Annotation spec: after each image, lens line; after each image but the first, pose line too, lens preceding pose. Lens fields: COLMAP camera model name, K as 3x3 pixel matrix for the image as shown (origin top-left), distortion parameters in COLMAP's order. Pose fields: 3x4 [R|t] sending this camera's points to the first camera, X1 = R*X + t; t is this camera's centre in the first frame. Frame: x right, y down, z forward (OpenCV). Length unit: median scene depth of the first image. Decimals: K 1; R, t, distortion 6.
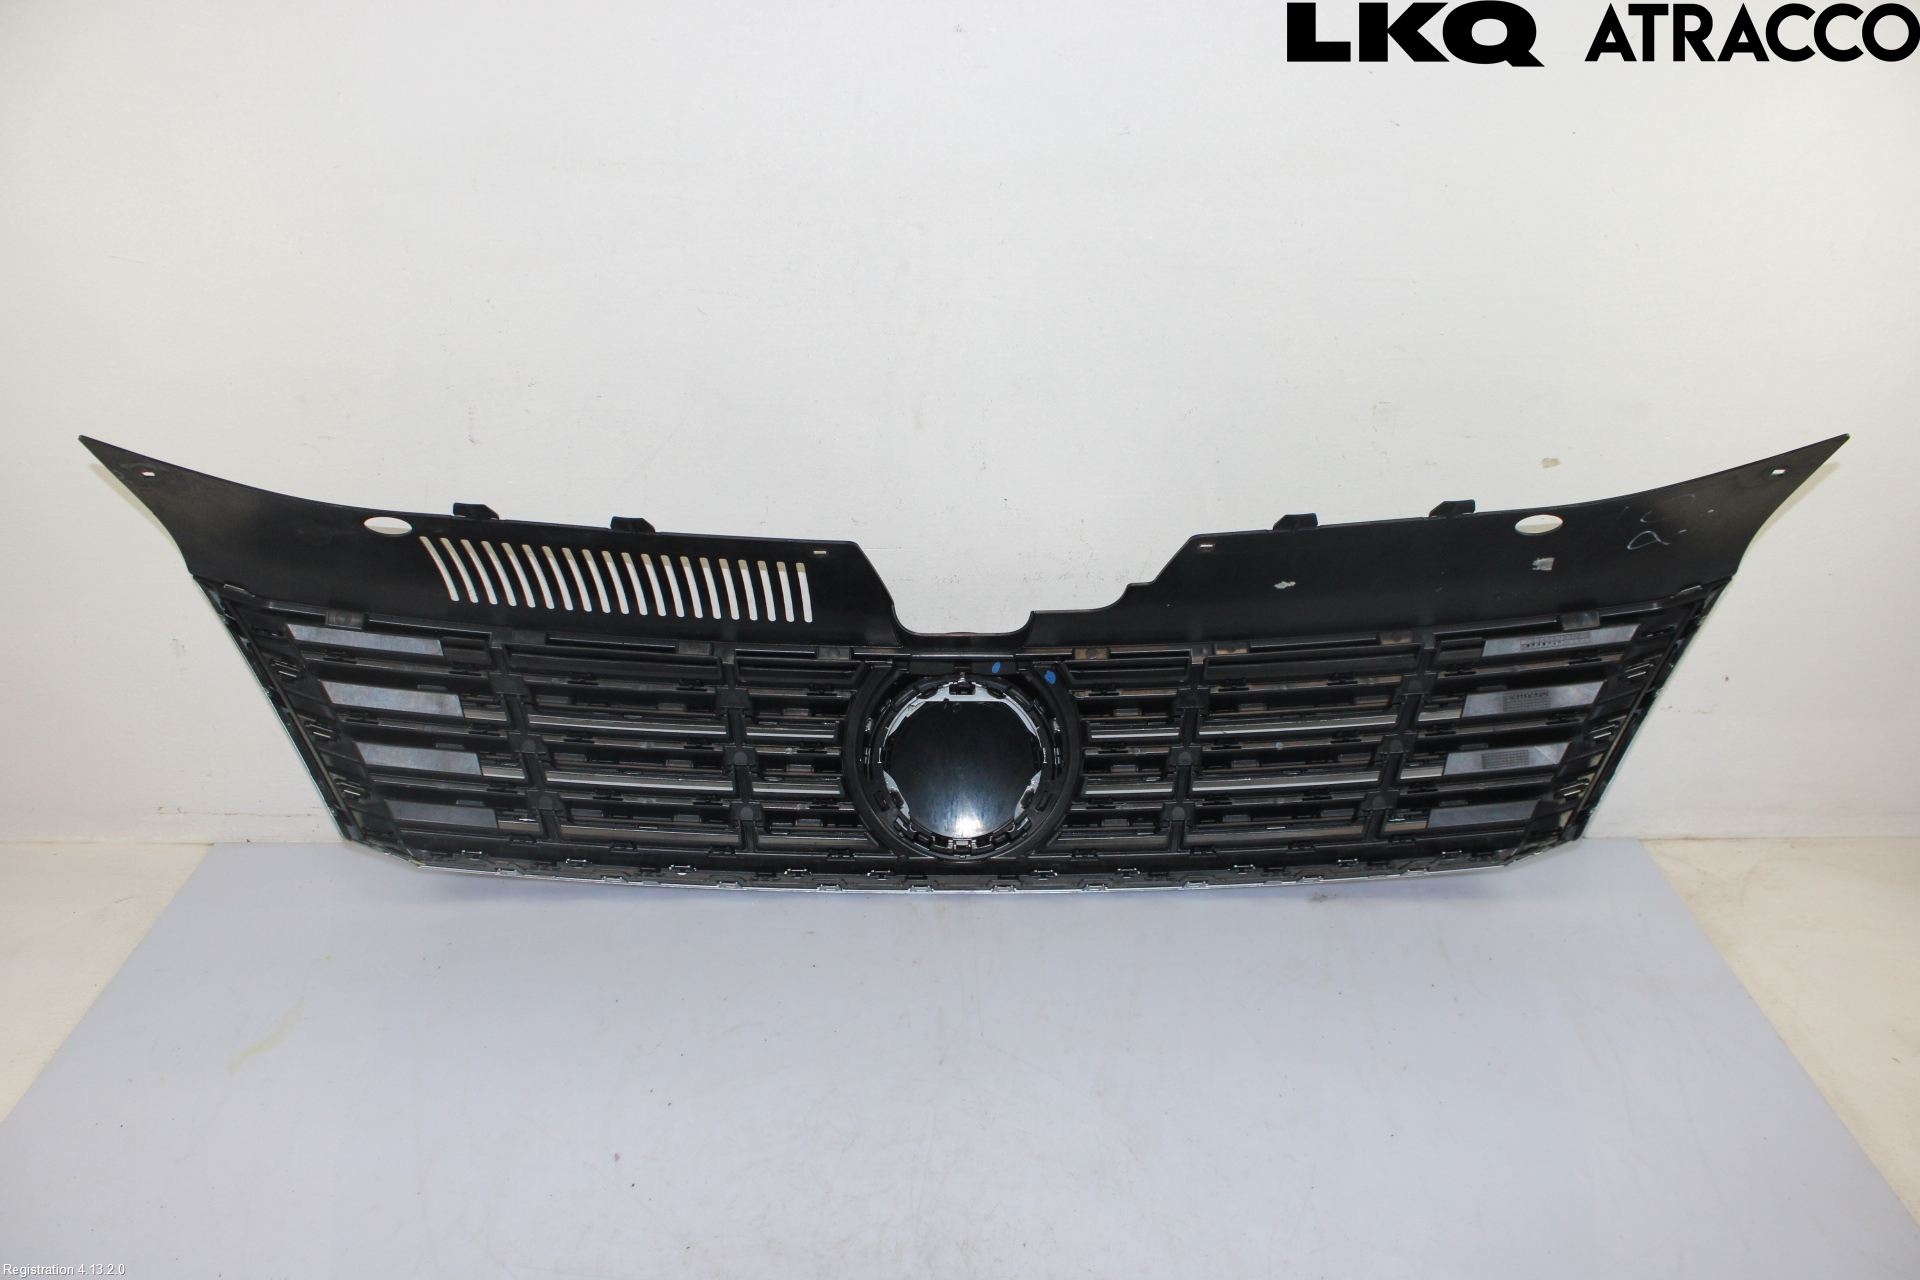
lens RADIAL K [[1588.8, 0, 960.0], [0, 1588.8, 640.0], [0, 0, 1]] dist [-0.162869, 0.132660]
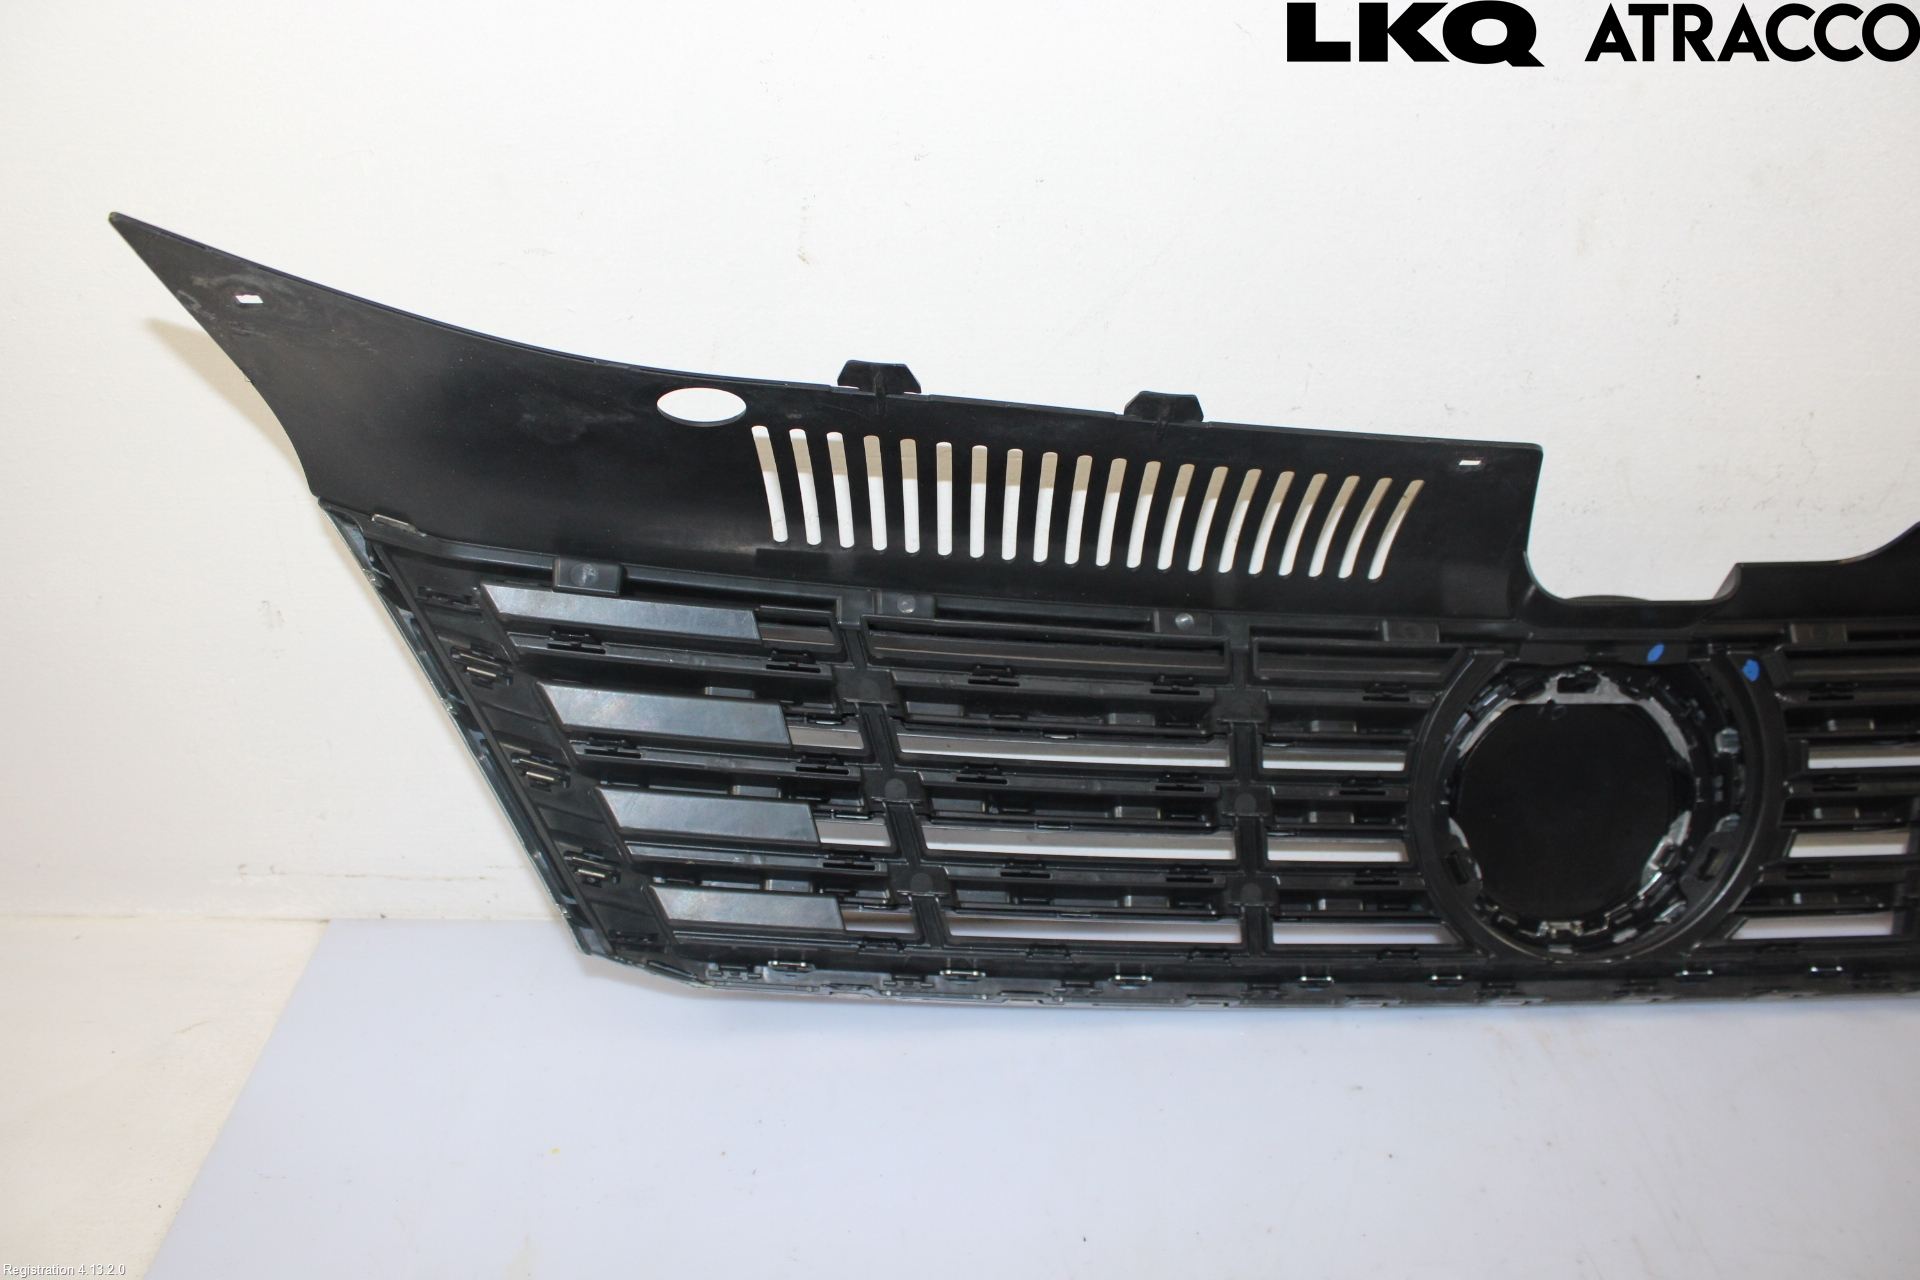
lens RADIAL K [[1588.8, 0, 960.0], [0, 1588.8, 640.0], [0, 0, 1]] dist [-0.162869, 0.132660]
pose [[0.999996, 0.002796, -0.000275, -0.253856], [-0.002772, 0.997873, 0.065130, -0.026528], [0.000456, -0.065128, 0.997877, 0.421037]]
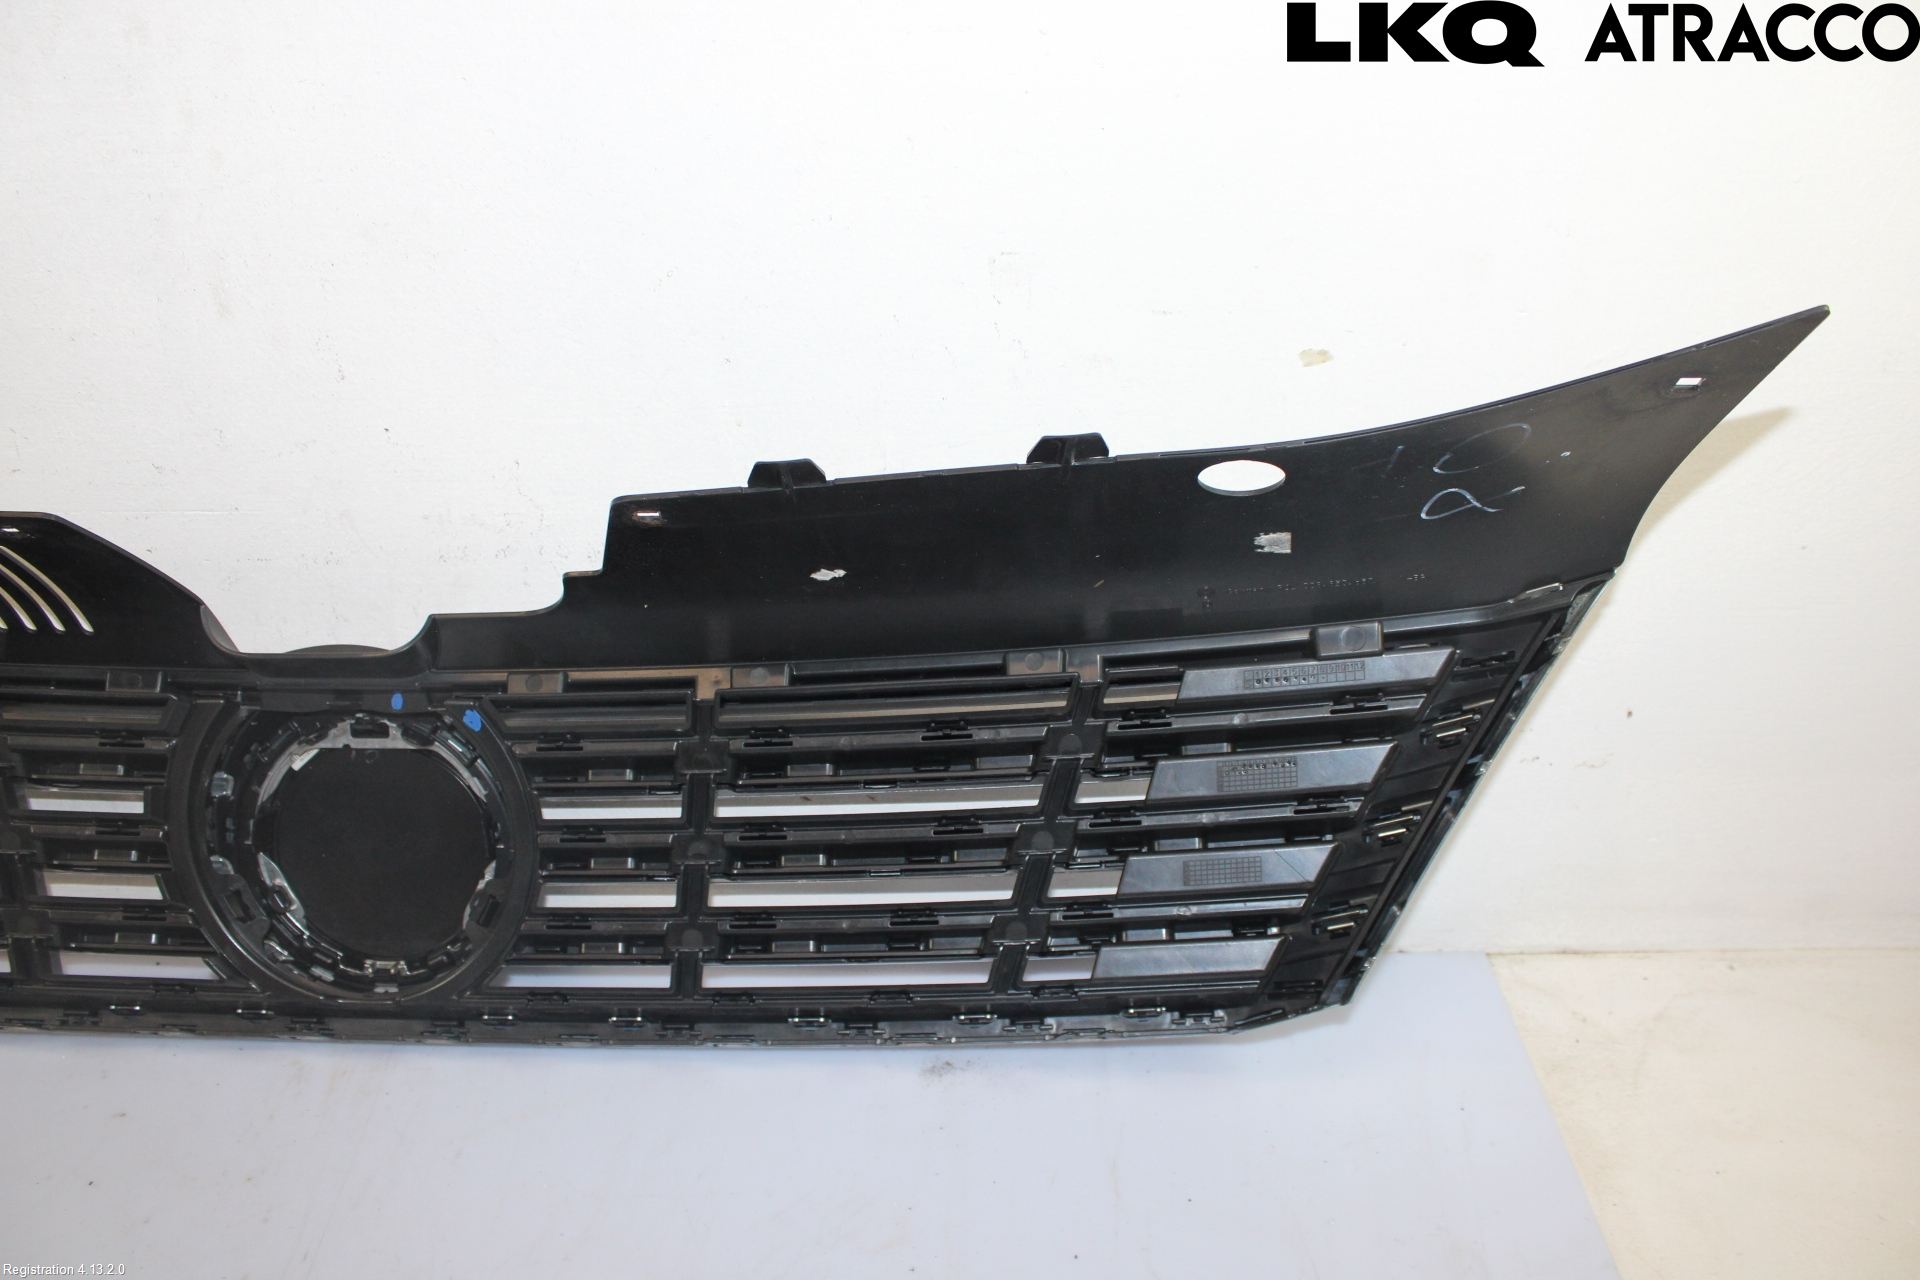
lens RADIAL K [[1588.8, 0, 960.0], [0, 1588.8, 640.0], [0, 0, 1]] dist [-0.162869, 0.132660]
pose [[0.999911, 0.001851, -0.013218, 0.258760], [-0.000855, 0.997187, 0.074954, -0.053921], [0.013320, -0.074936, 0.997099, 0.415006]]
